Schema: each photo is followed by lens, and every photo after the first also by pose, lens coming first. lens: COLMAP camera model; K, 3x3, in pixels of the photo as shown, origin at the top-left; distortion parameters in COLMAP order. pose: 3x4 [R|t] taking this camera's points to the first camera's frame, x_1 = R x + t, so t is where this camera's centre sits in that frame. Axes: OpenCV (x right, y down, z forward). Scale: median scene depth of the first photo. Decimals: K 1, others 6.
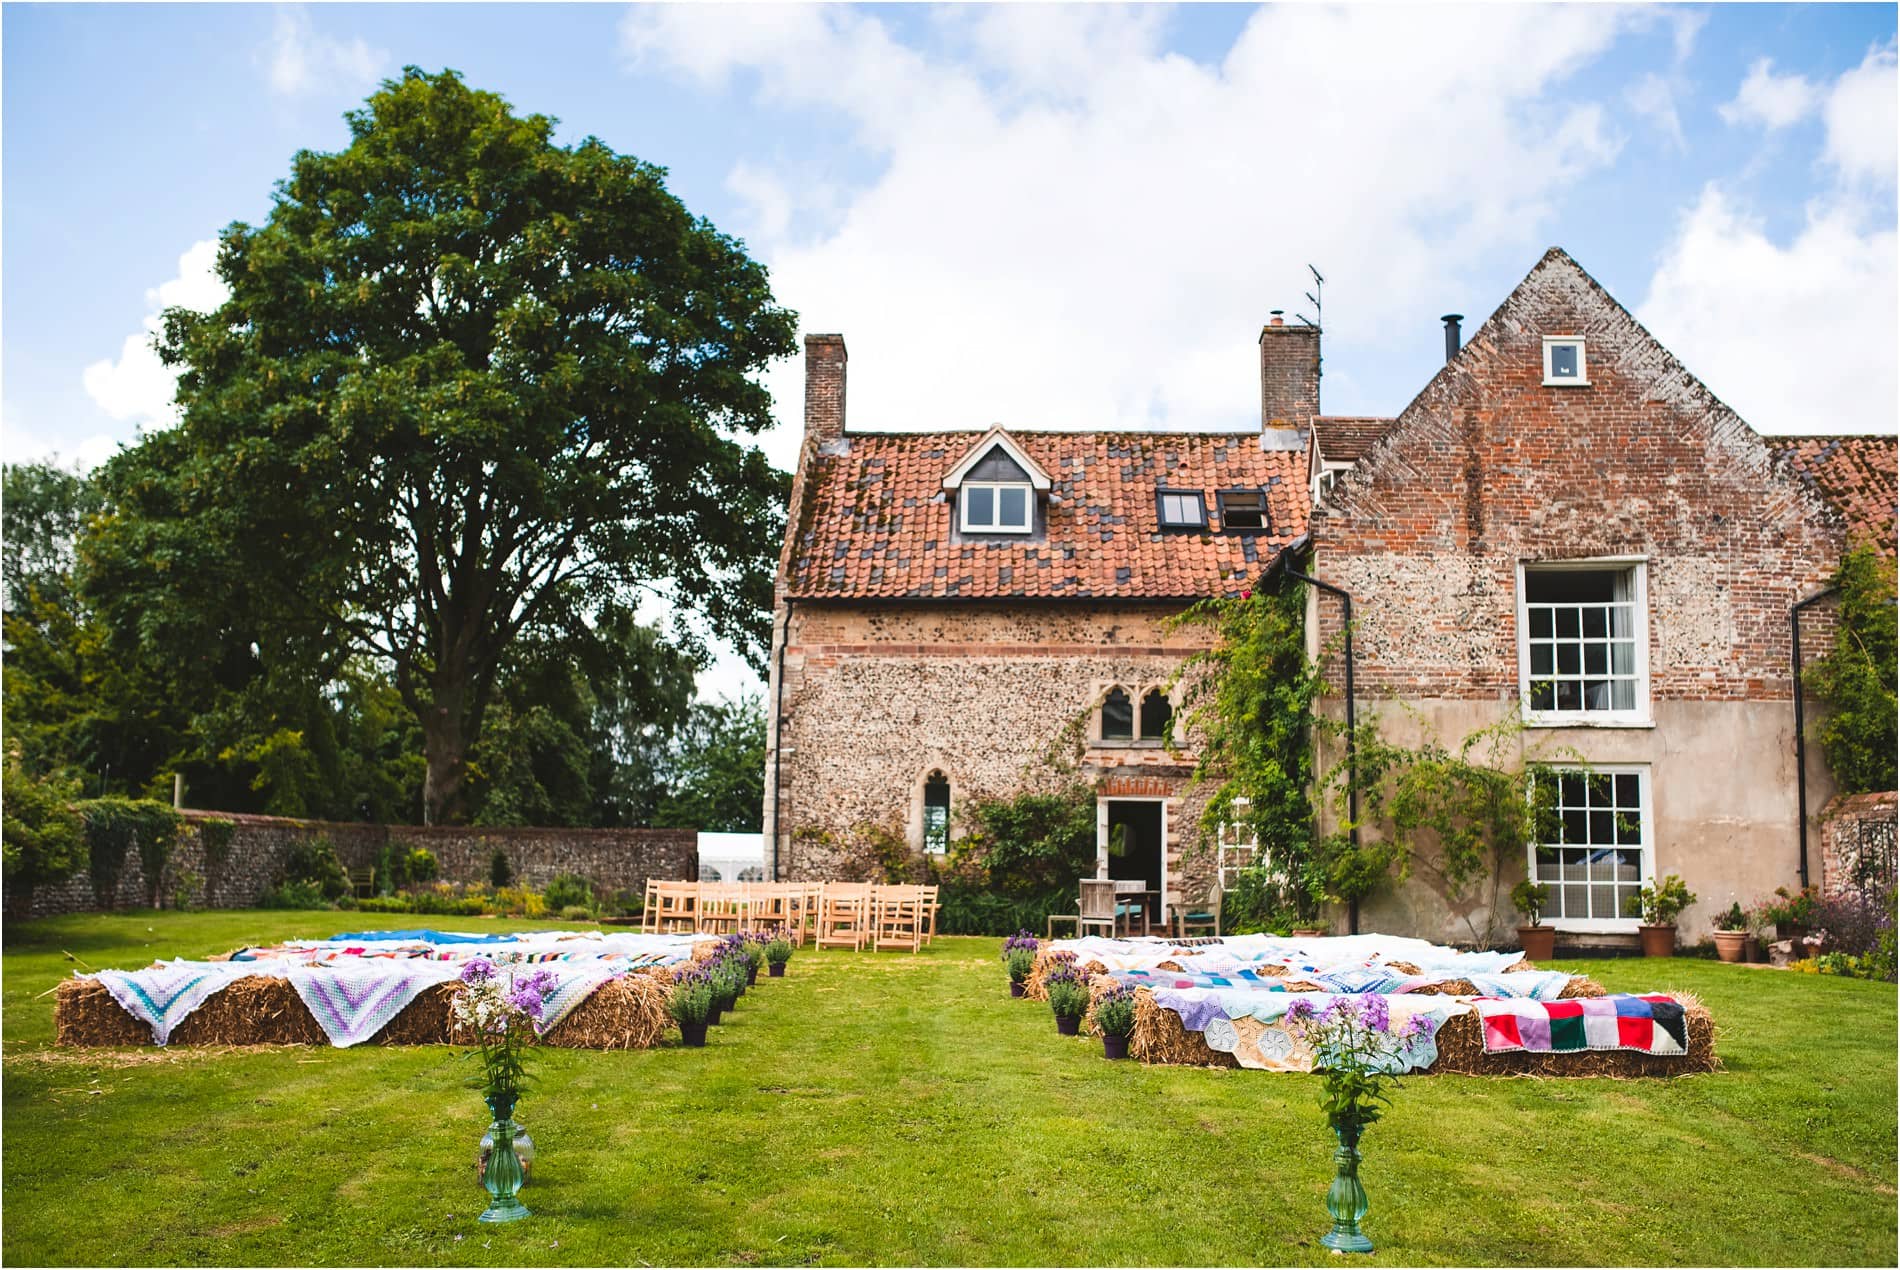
lens RADIAL K [[1967.5, 0, 948.3], [0, 1967.5, 636.3], [0, 0, 1]] dist [-0.027372, 0.033334]
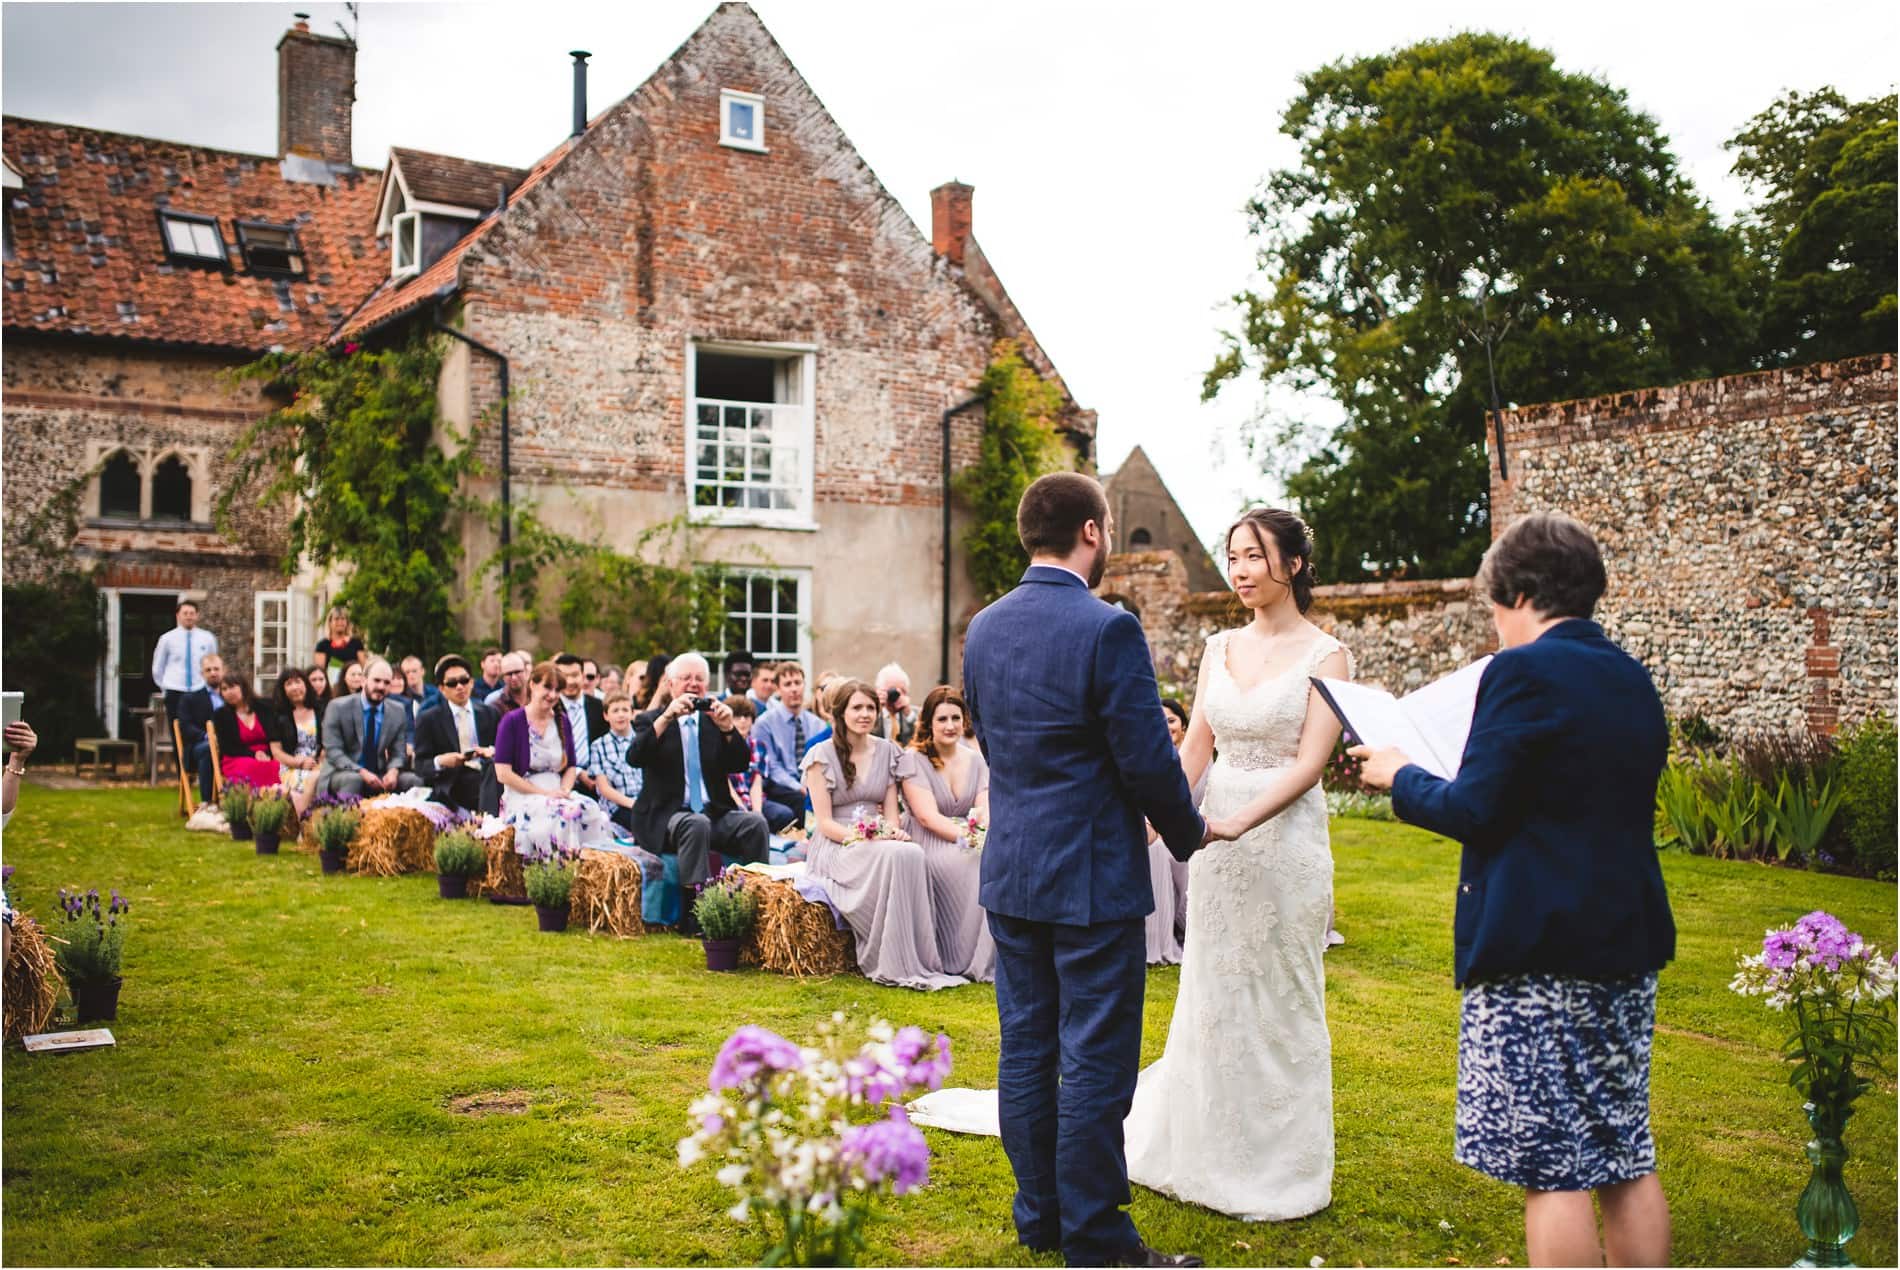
lens RADIAL K [[1967.5, 0, 948.3], [0, 1967.5, 636.3], [0, 0, 1]] dist [-0.027372, 0.033334]
pose [[0.806293, 0.008442, 0.591456, -0.142568], [-0.069337, 0.994354, 0.080330, 0.016560], [-0.587438, -0.105779, 0.802326, 0.194174]]
